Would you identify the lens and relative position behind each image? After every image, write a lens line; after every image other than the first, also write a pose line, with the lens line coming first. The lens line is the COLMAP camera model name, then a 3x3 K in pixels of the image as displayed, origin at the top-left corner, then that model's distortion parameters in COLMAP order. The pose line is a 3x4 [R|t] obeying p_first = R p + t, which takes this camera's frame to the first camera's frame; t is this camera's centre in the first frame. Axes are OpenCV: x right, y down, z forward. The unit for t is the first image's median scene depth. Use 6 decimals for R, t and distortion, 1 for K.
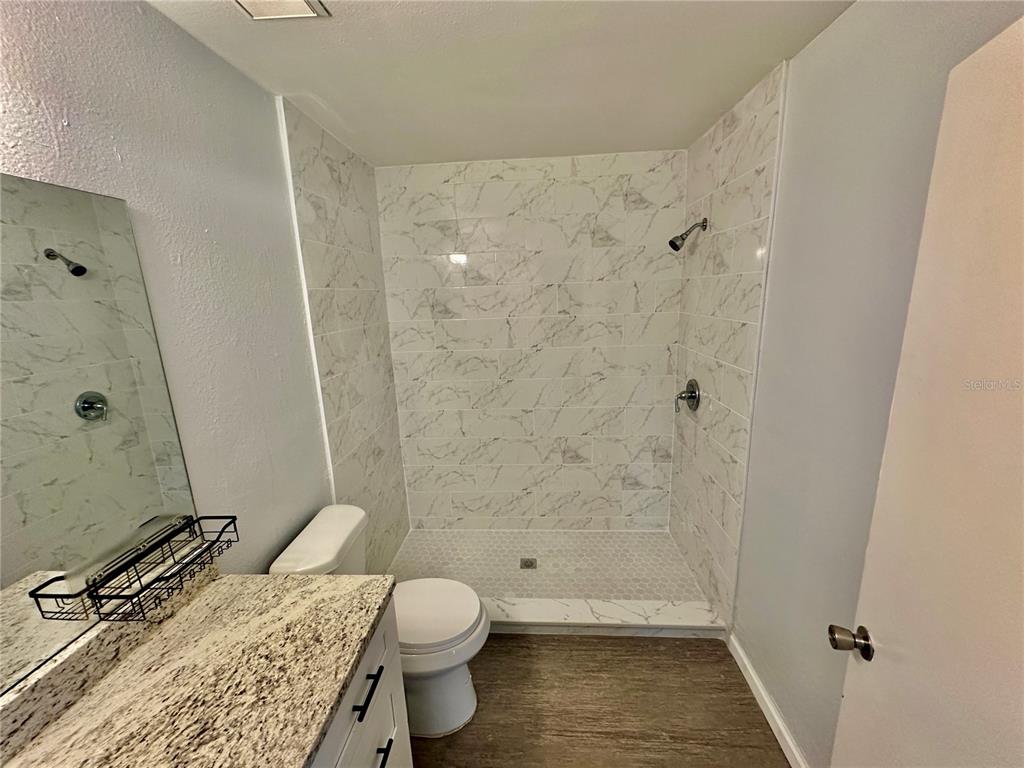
lens RADIAL K [[409.8, 0, 513.2], [0, 409.8, 383.0], [0, 0, 1]] dist [-0.003171, 0.000987]
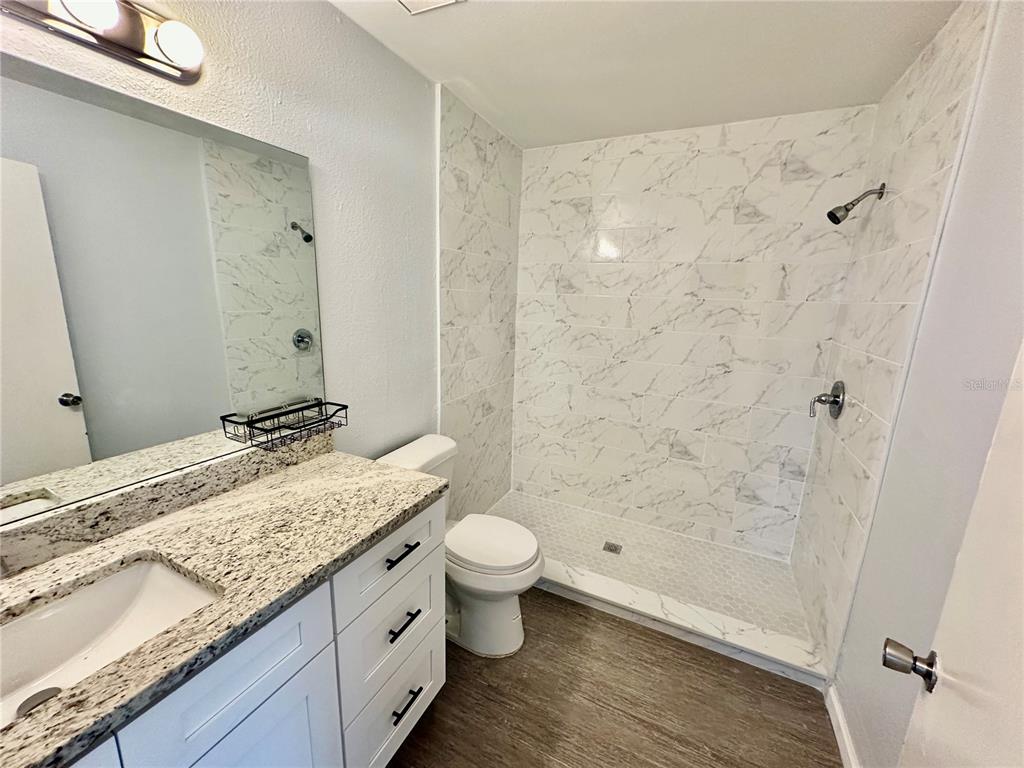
lens RADIAL K [[409.8, 0, 511.9], [0, 409.8, 382.6], [0, 0, 1]] dist [-0.003171, 0.000987]
pose [[0.922123, 0.144541, -0.358884, 0.146543], [-0.146474, 0.988971, 0.021957, 0.086503], [0.358100, 0.032320, 0.933124, -0.013327]]
